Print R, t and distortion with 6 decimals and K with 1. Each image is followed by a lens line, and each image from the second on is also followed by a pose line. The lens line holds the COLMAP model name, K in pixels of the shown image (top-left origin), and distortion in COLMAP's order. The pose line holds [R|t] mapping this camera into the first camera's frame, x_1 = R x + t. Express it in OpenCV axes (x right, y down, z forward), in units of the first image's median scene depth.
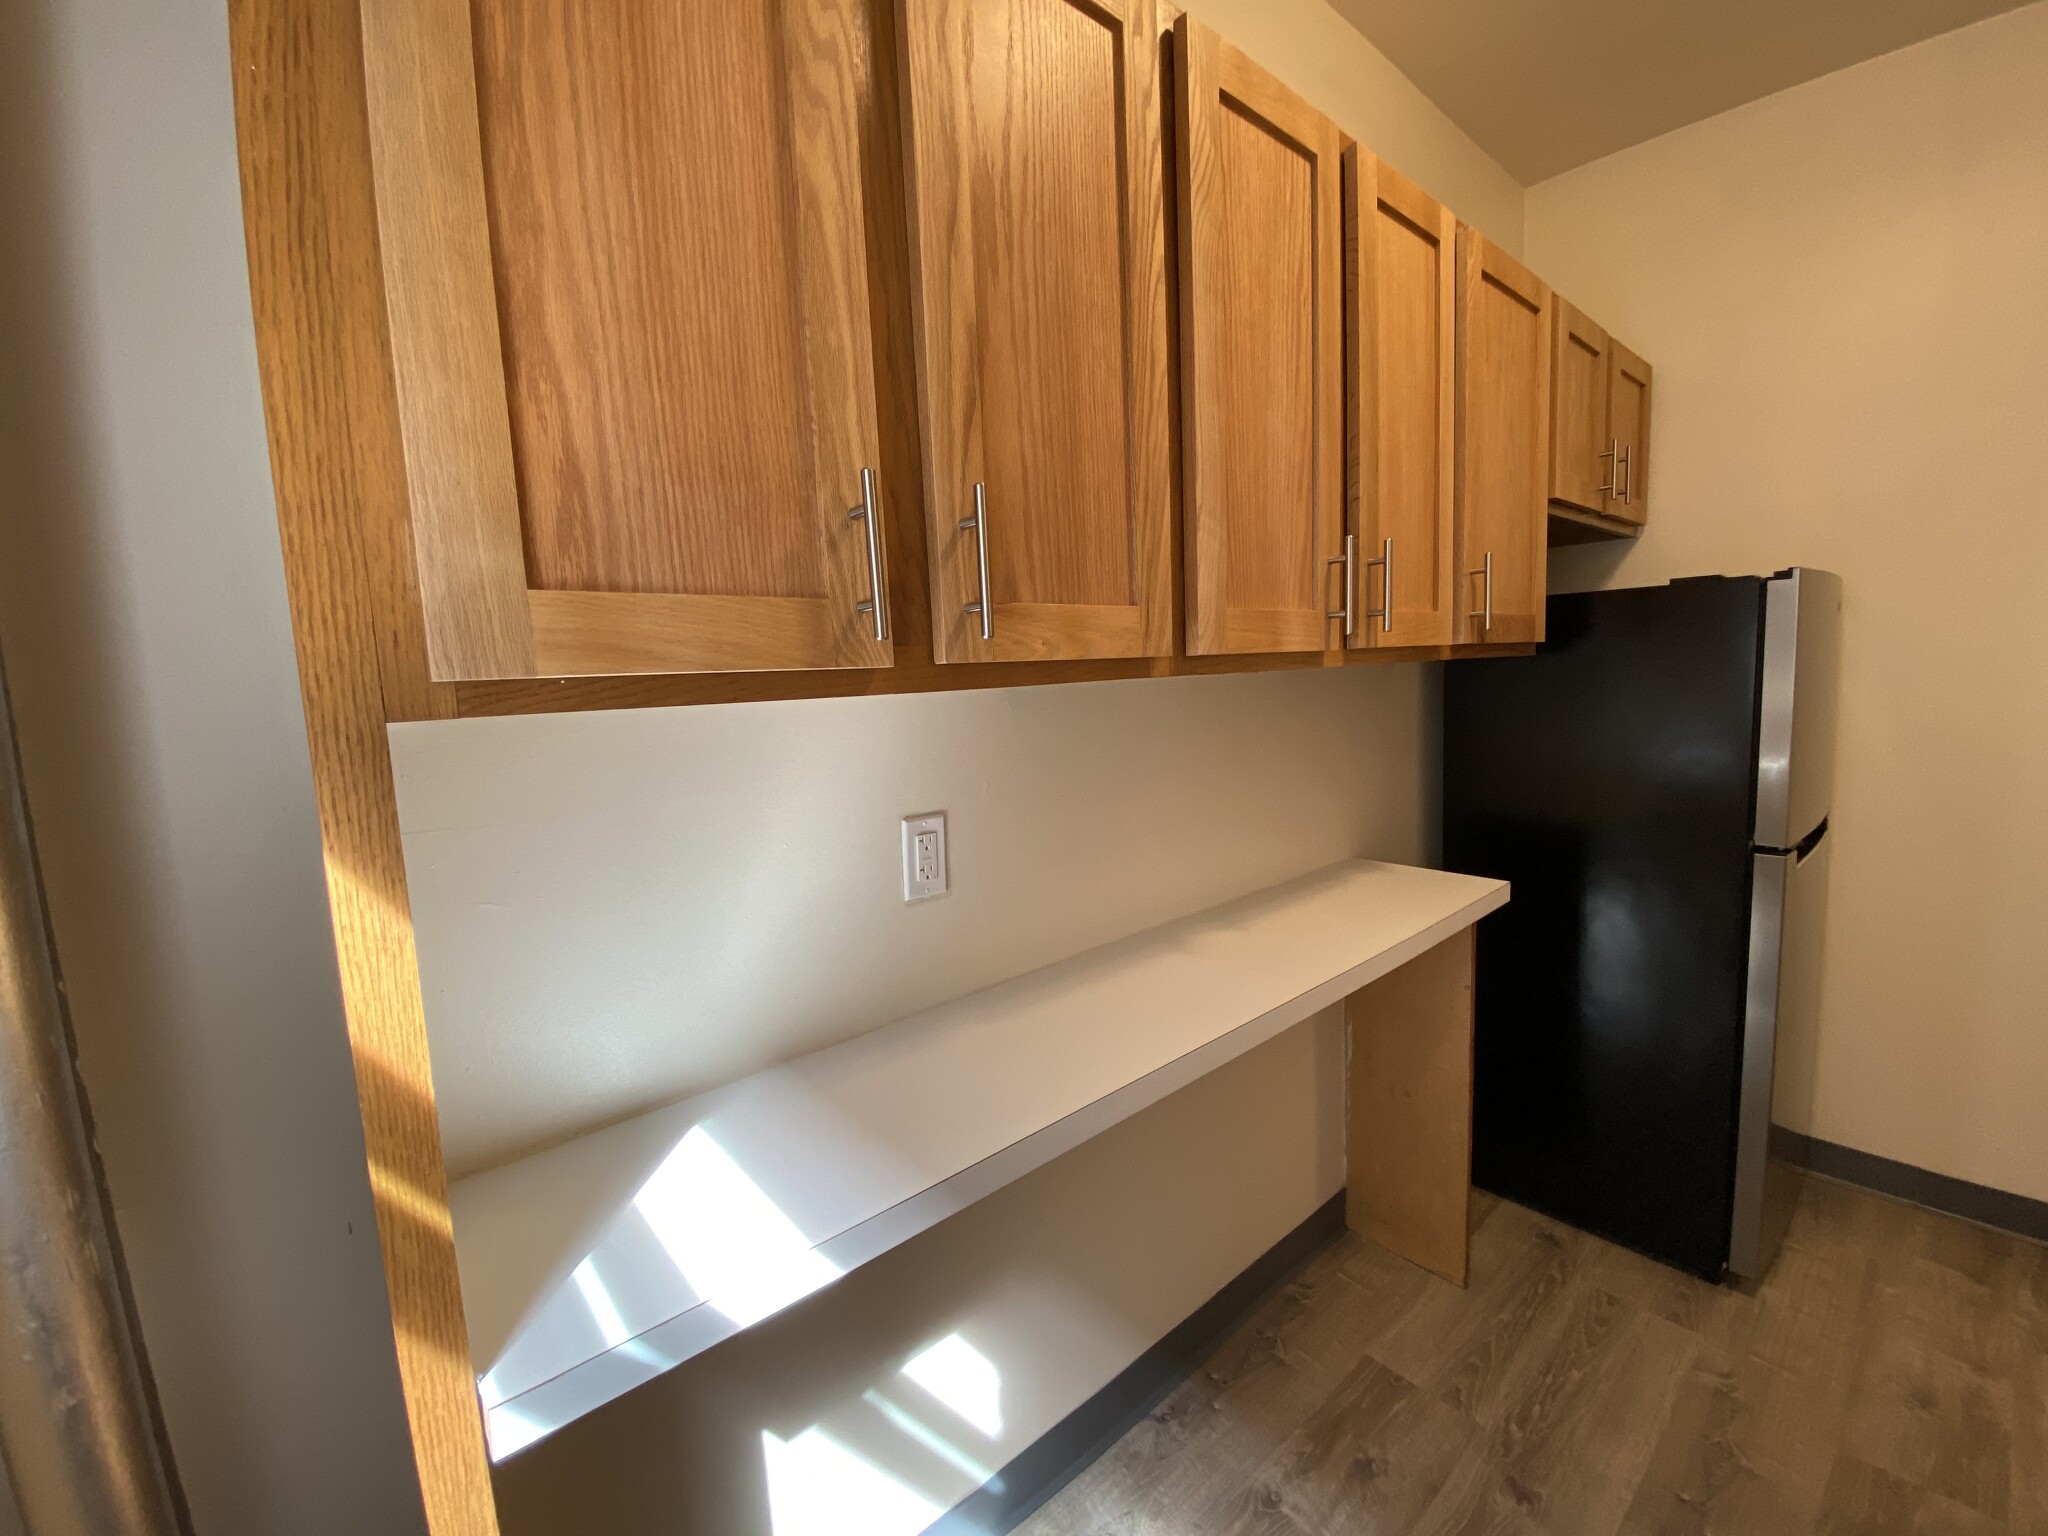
lens RADIAL K [[826.0, 0, 1022.6], [0, 826.0, 774.7], [0, 0, 1]] dist [0.025479, -0.019307]
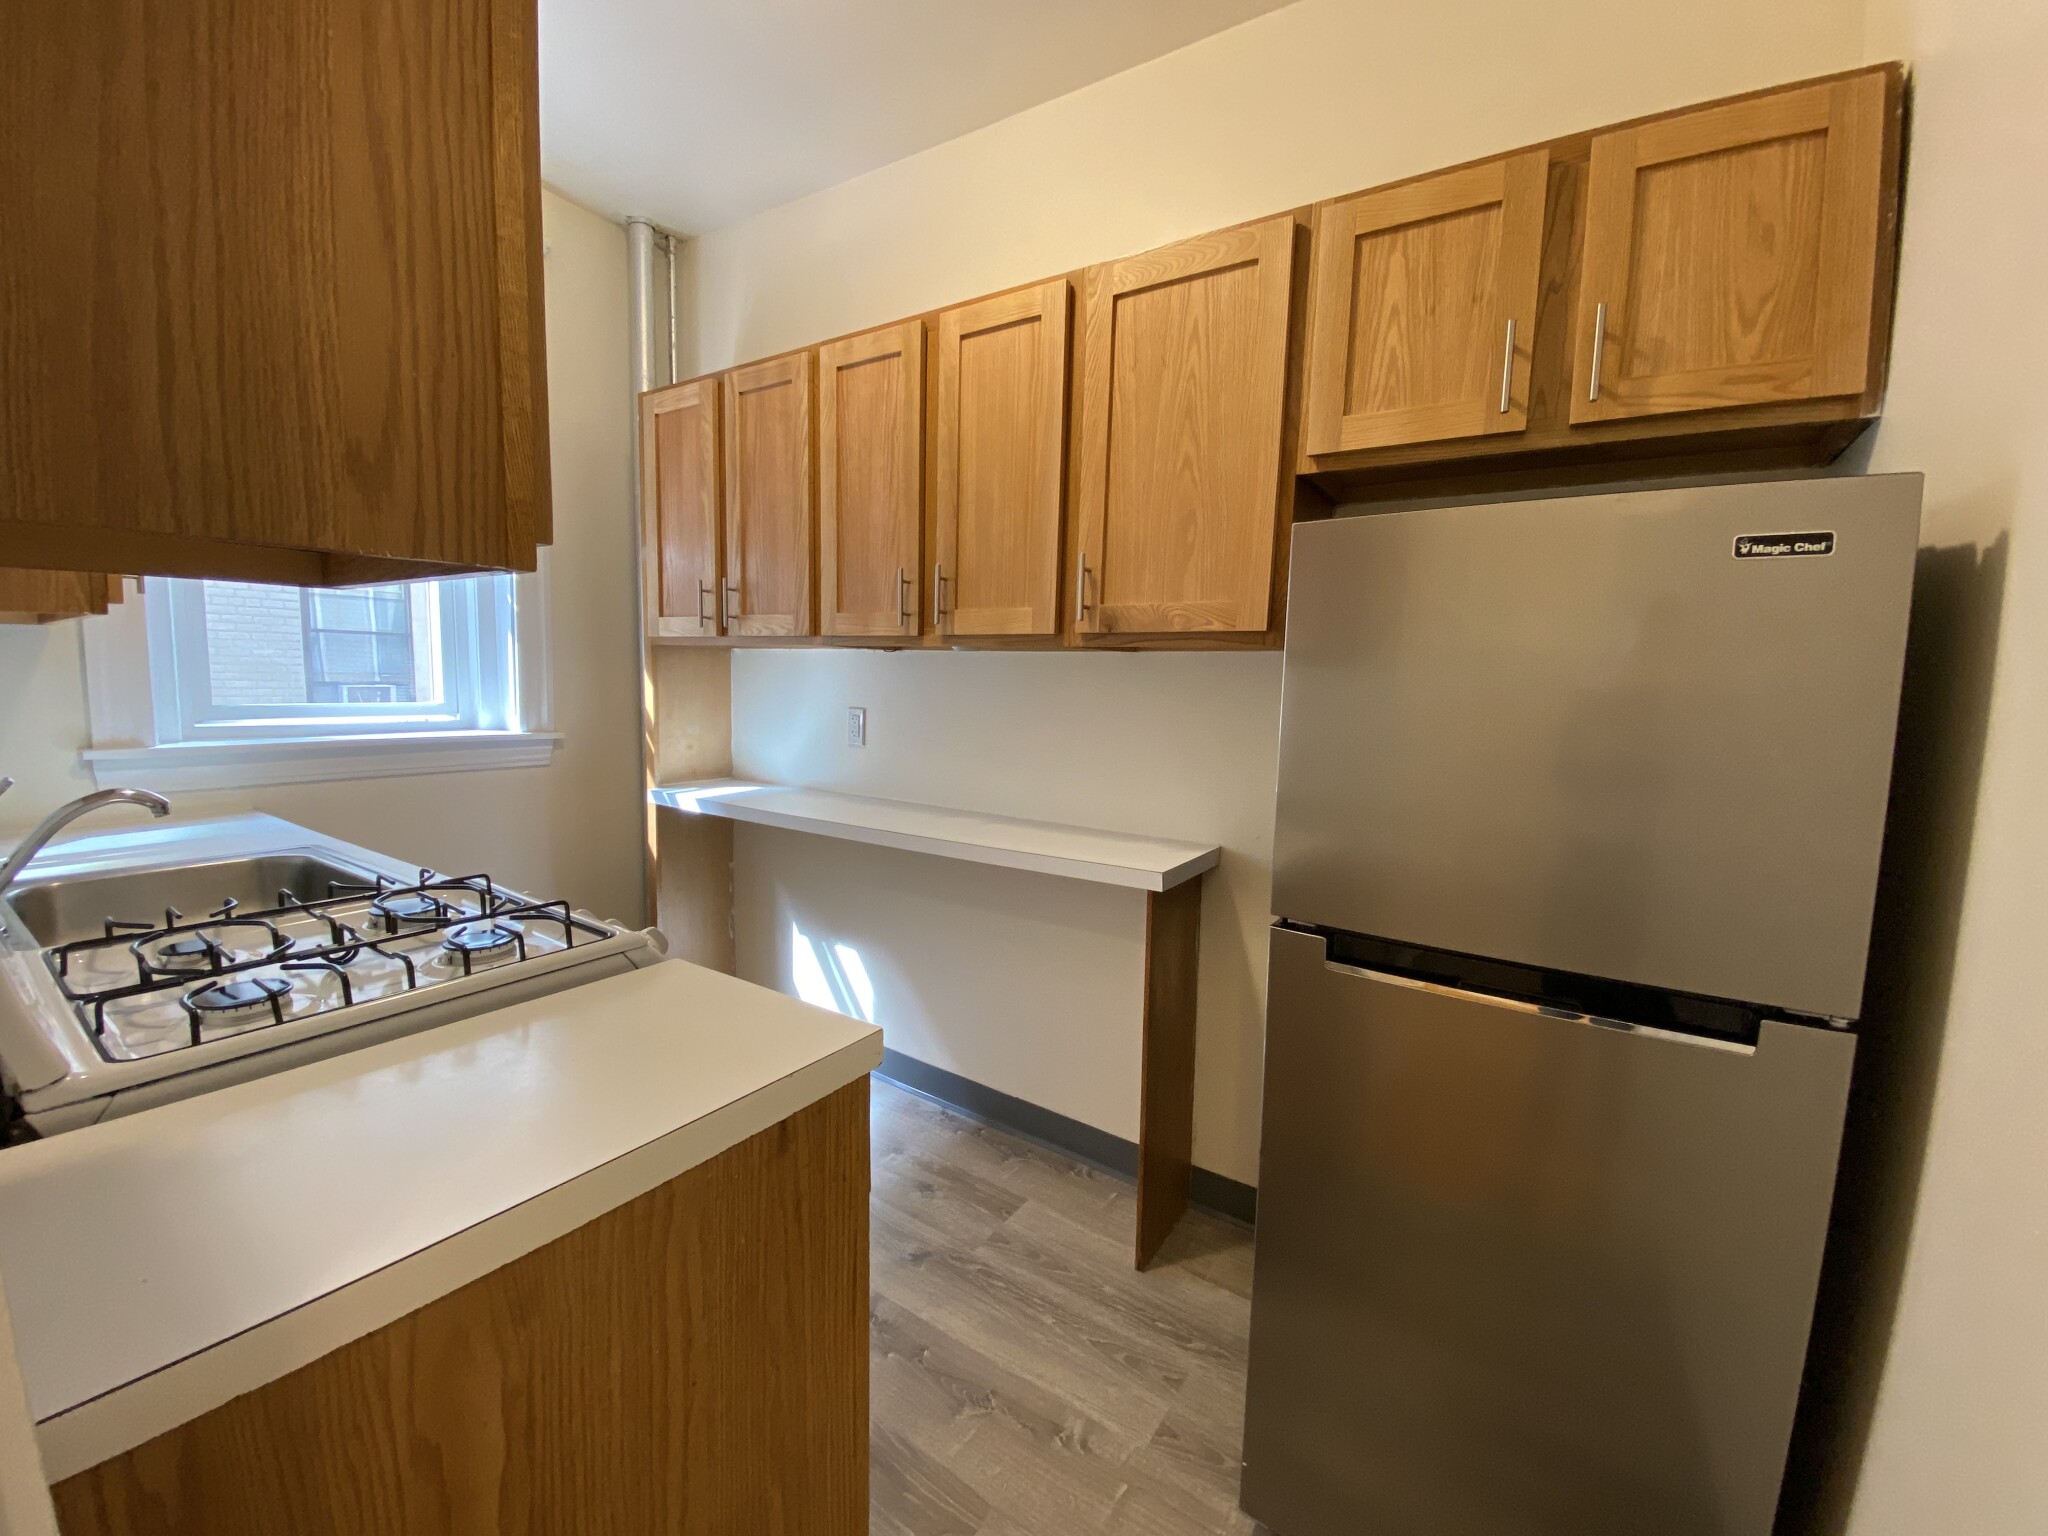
lens RADIAL K [[823.3, 0, 1021.9], [0, 823.3, 759.9], [0, 0, 1]] dist [0.025894, -0.022681]
pose [[0.269756, 0.154475, -0.950457, 1.642730], [-0.150479, 0.981684, 0.116842, -0.104259], [0.951098, 0.111505, 0.288060, 0.618179]]
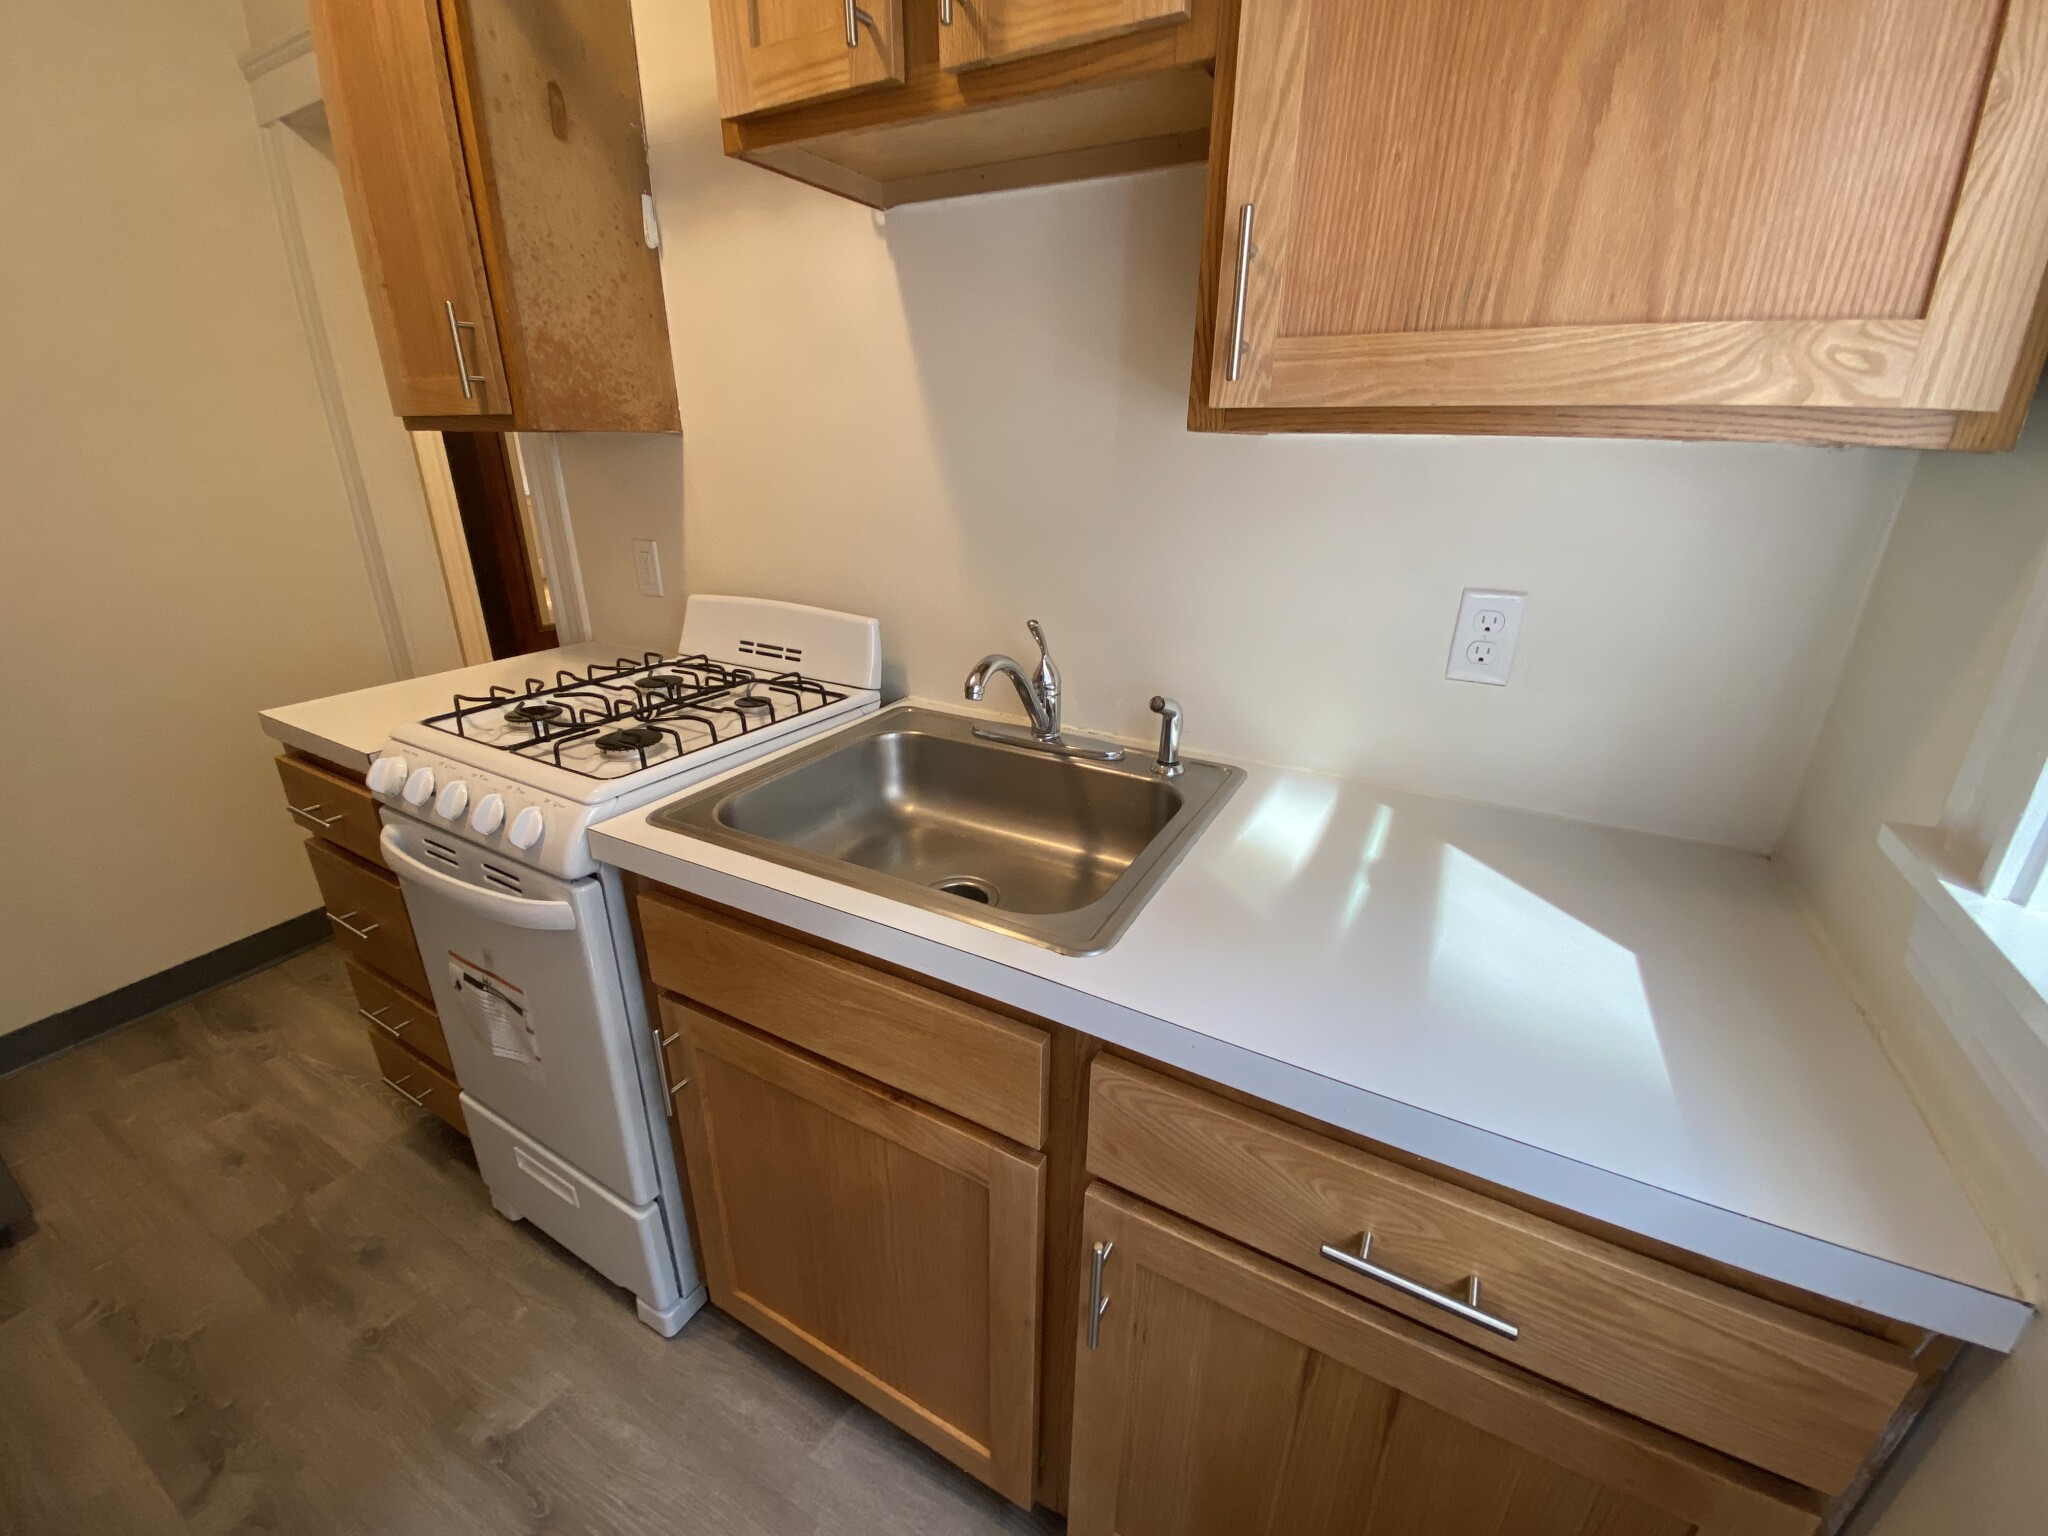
lens RADIAL K [[823.3, 0, 1021.9], [0, 823.3, 759.9], [0, 0, 1]] dist [0.025894, -0.022681]
pose [[-0.340433, -0.305525, 0.889247, -0.093000], [0.125845, 0.922423, 0.365101, -0.013476], [-0.931809, 0.236200, -0.275574, 0.164941]]
